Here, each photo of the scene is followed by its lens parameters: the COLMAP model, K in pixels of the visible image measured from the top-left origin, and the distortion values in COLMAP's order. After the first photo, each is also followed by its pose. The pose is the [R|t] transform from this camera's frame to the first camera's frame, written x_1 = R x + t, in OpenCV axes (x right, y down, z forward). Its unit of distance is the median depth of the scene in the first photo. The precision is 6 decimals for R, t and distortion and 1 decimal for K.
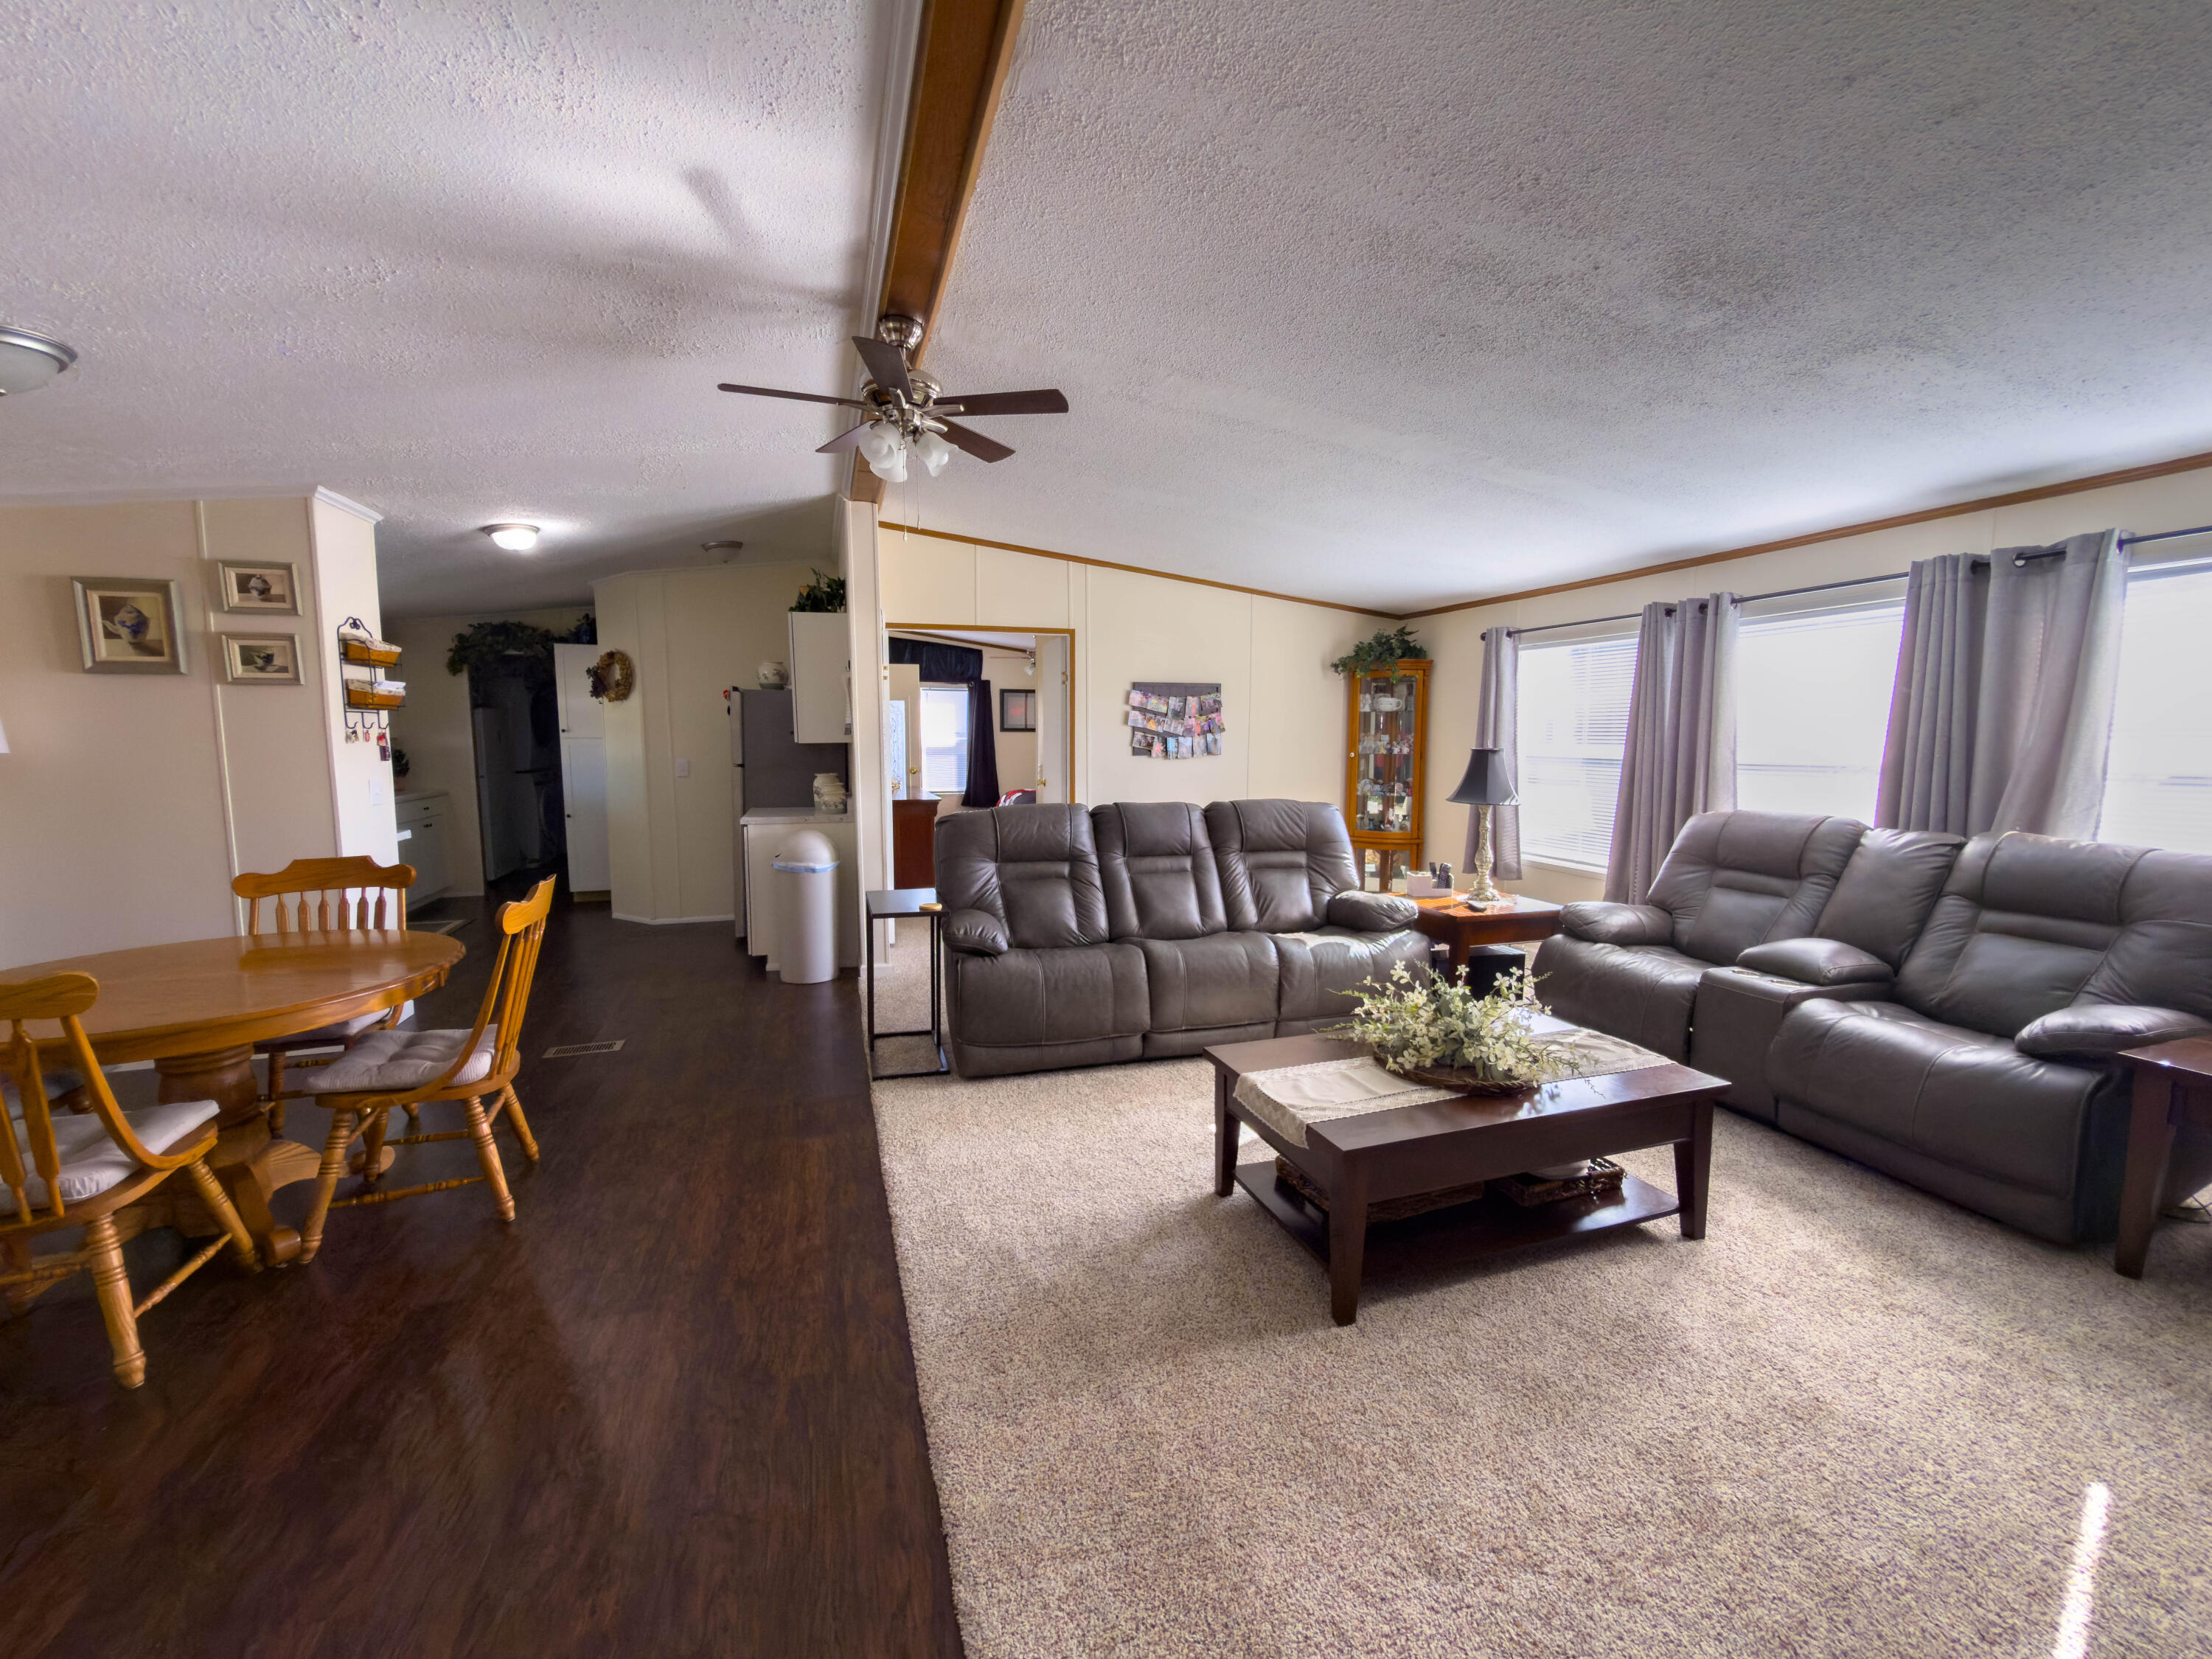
lens RADIAL K [[887.9, 0, 1110.3], [0, 887.9, 824.3], [0, 0, 1]] dist [-0.000850, -0.000118]
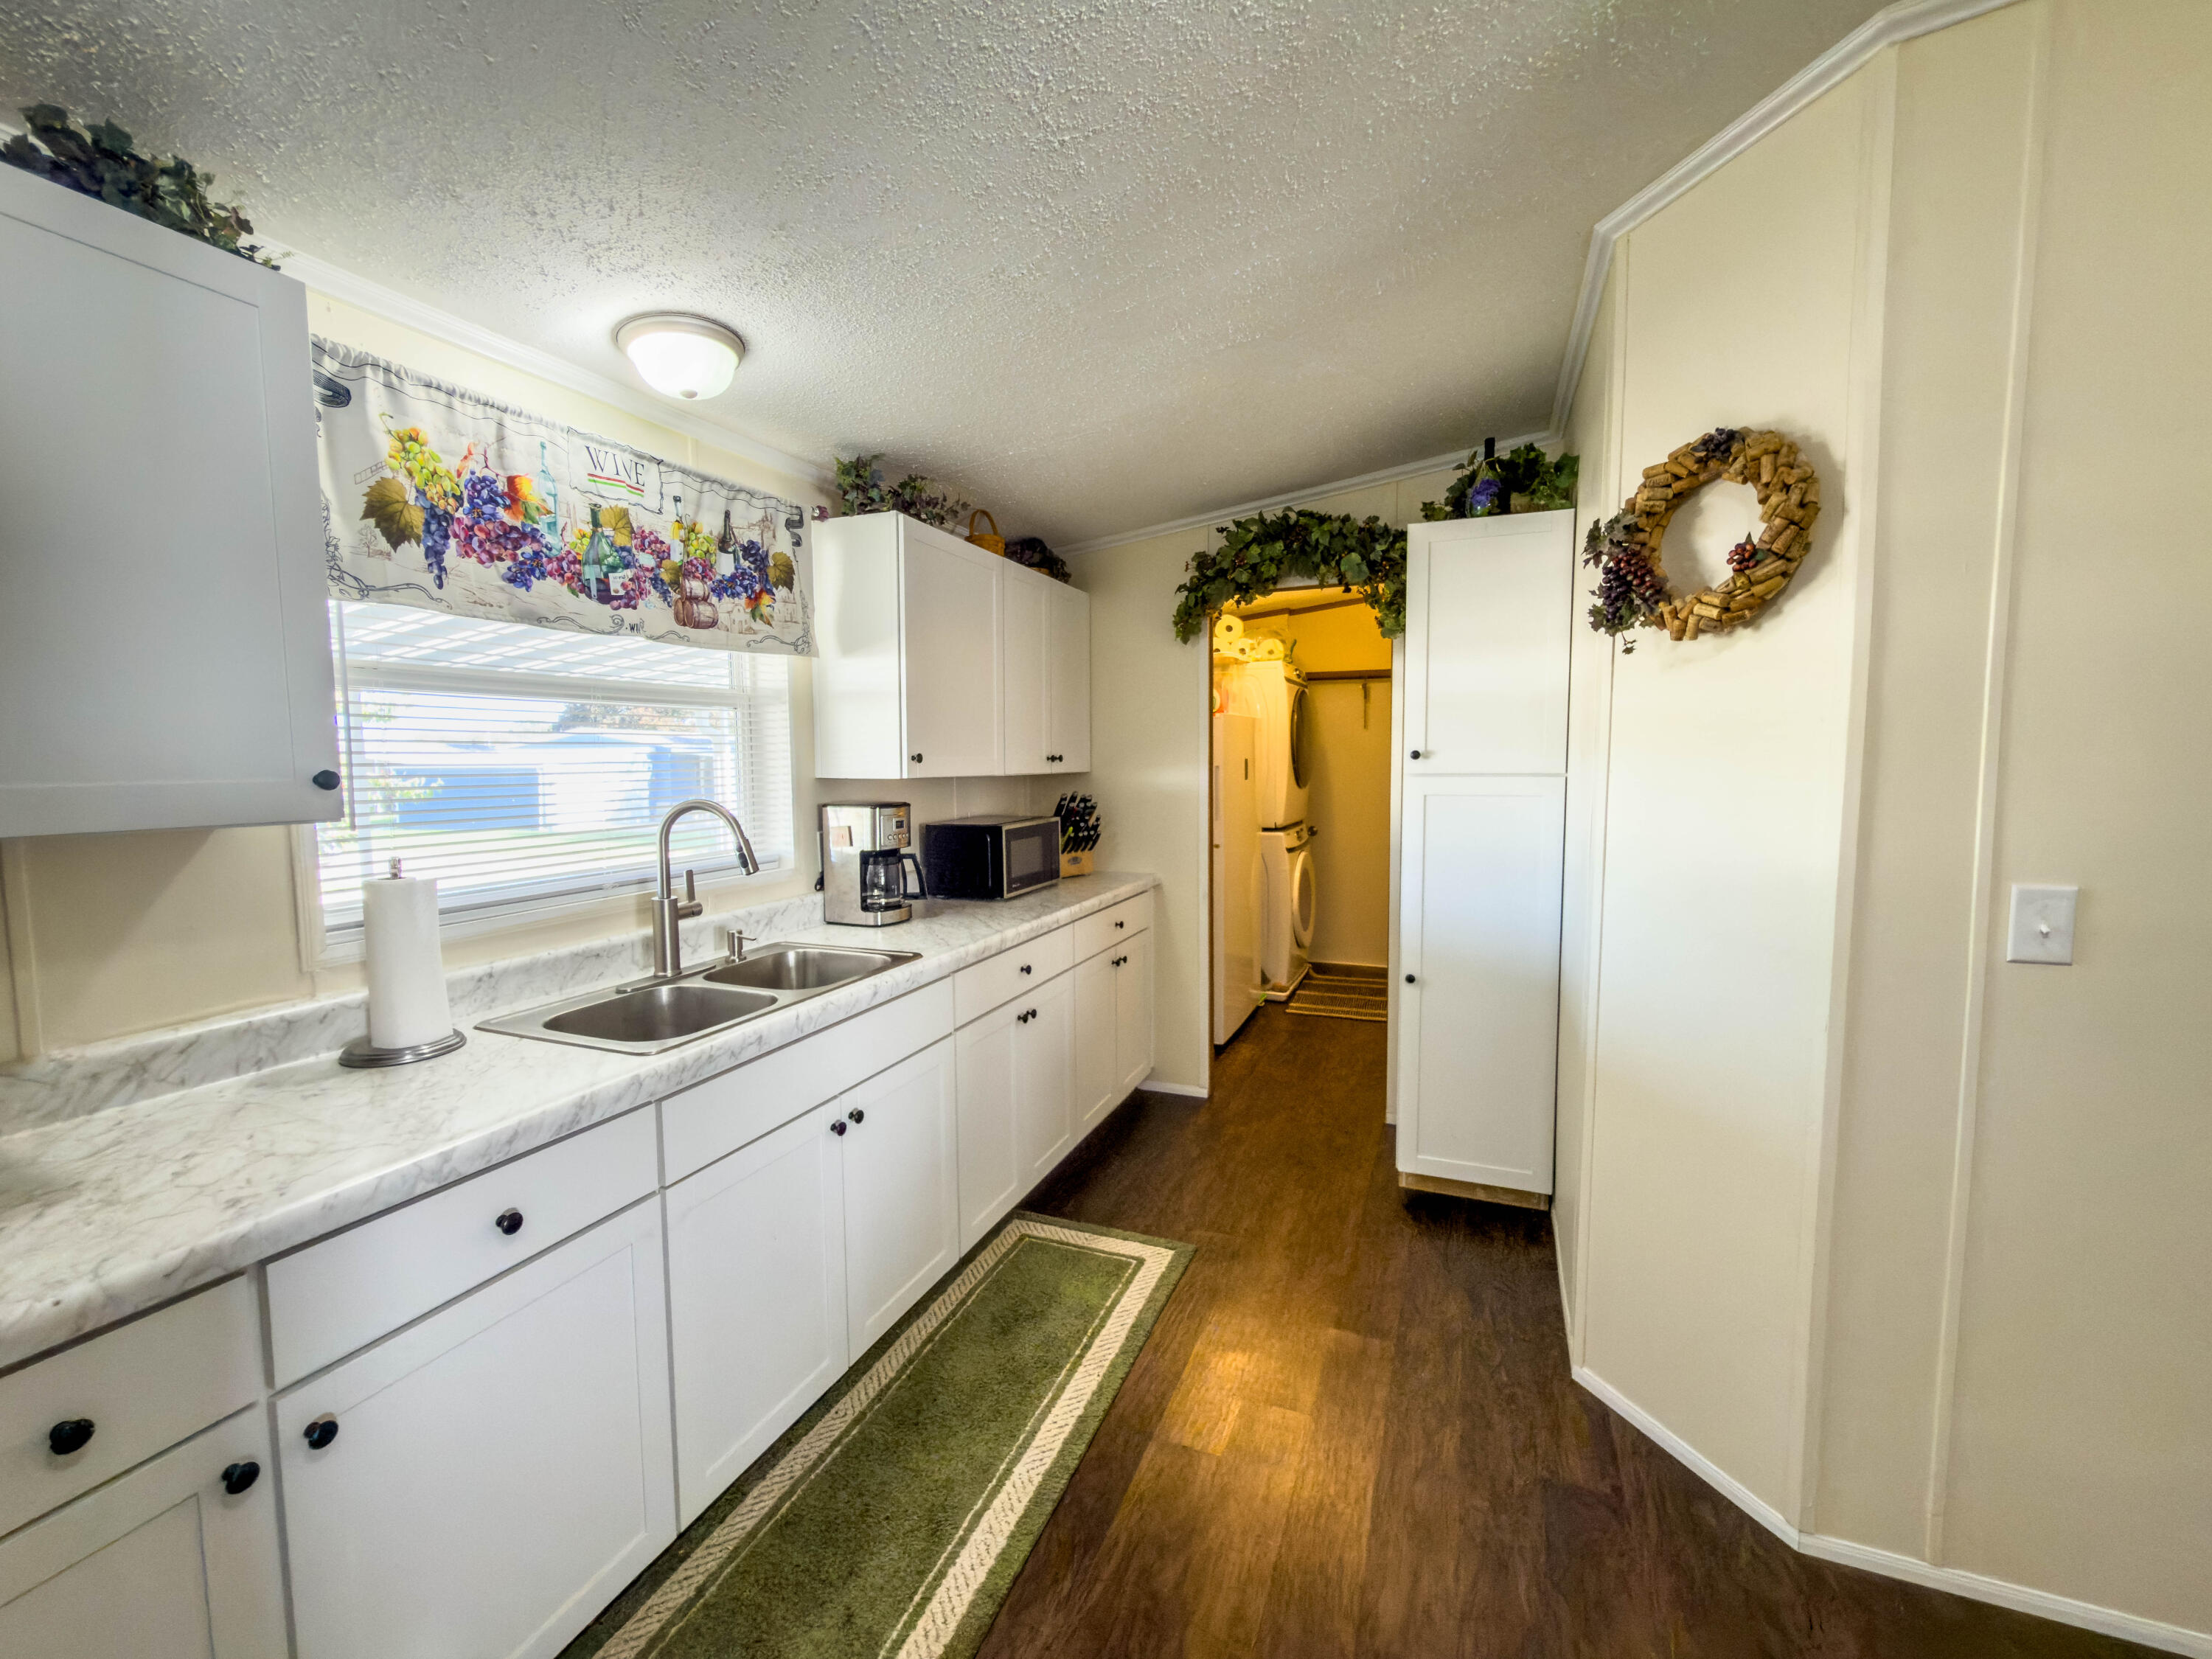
lens RADIAL K [[891.3, 0, 1097.5], [0, 891.3, 828.3], [0, 0, 1]] dist [0.000017, -0.000091]
pose [[0.749491, 0.044861, -0.660493, -0.780783], [-0.058074, 0.998310, 0.001906, -0.112449], [0.659463, 0.036929, 0.750830, 1.053505]]
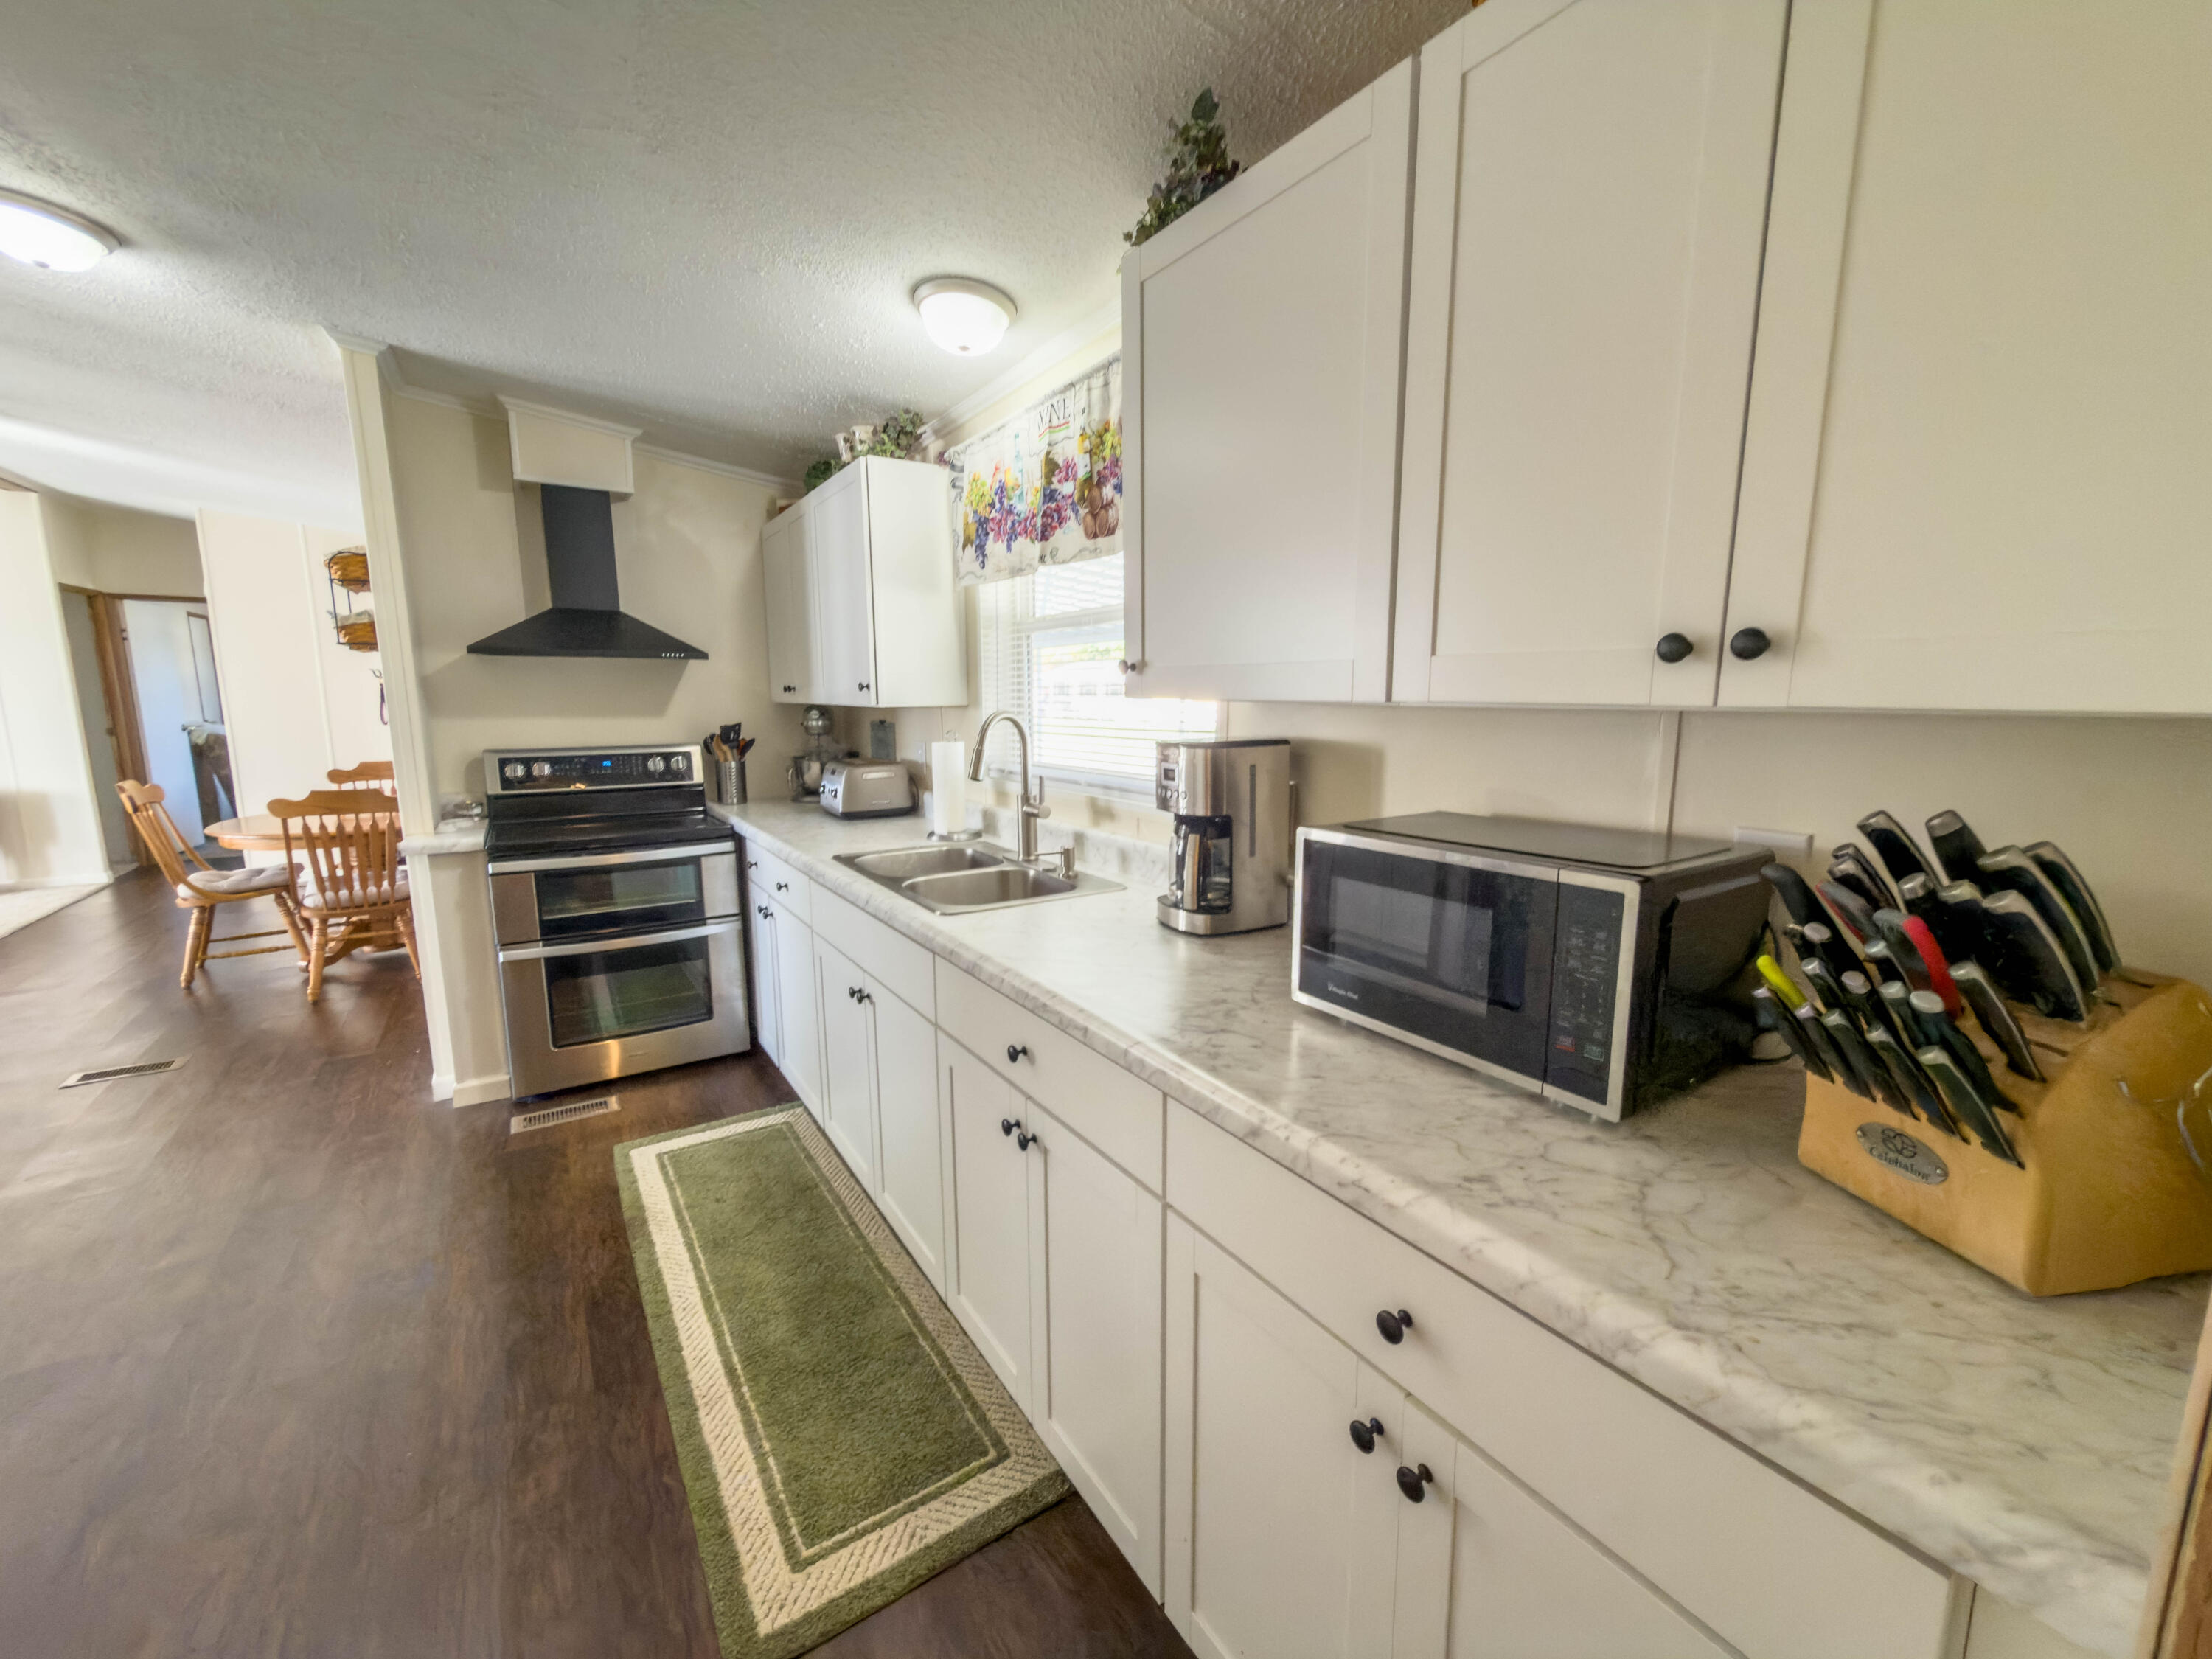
lens RADIAL K [[875.4, 0, 1106.0], [0, 875.4, 829.5], [0, 0, 1]] dist [0.002068, 0.000230]
pose [[-0.965108, 0.039764, -0.258814, -1.196686], [-0.027227, 0.967806, 0.250222, -0.182293], [0.260432, 0.248538, -0.932955, 1.837749]]
